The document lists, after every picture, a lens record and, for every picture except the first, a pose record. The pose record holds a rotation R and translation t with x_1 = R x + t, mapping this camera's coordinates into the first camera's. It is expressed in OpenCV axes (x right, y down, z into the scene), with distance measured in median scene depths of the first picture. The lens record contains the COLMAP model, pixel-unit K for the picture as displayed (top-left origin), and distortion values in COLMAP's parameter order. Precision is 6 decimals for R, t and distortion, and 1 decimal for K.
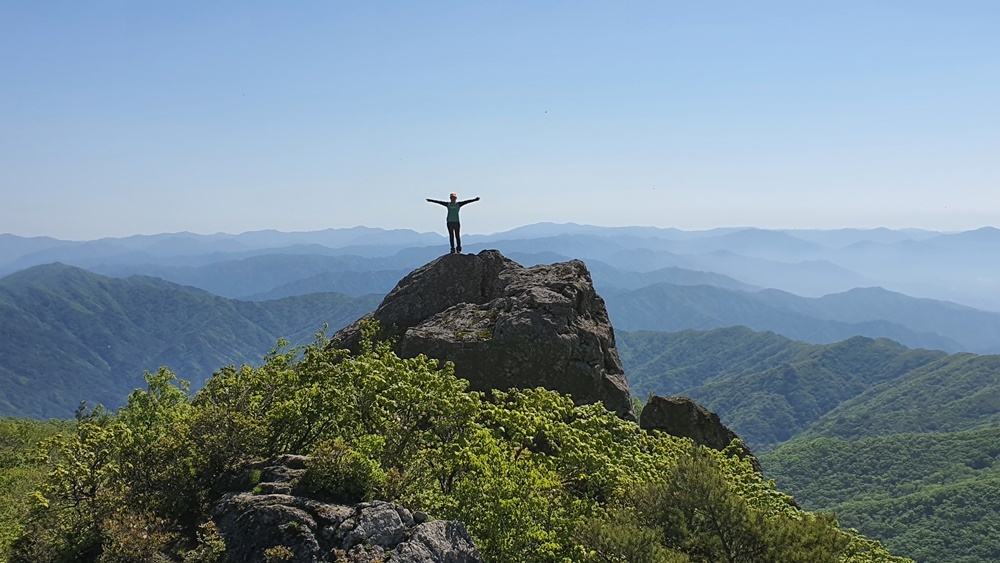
lens RADIAL K [[800.5, 0, 502.8], [0, 800.5, 274.0], [0, 0, 1]] dist [0.083349, -0.018431]
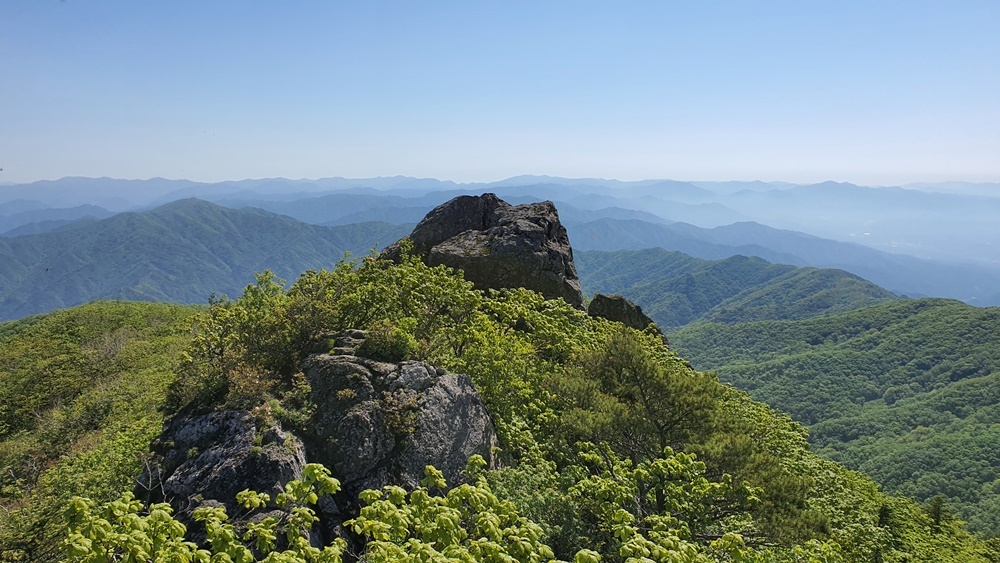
lens RADIAL K [[800.5, 0, 504.1], [0, 800.5, 290.0], [0, 0, 1]] dist [0.083349, -0.018431]
pose [[0.999890, 0.013836, -0.005315, 0.021525], [-0.013243, 0.995020, 0.098795, 0.000302], [0.006656, -0.098714, 0.995094, -0.465930]]
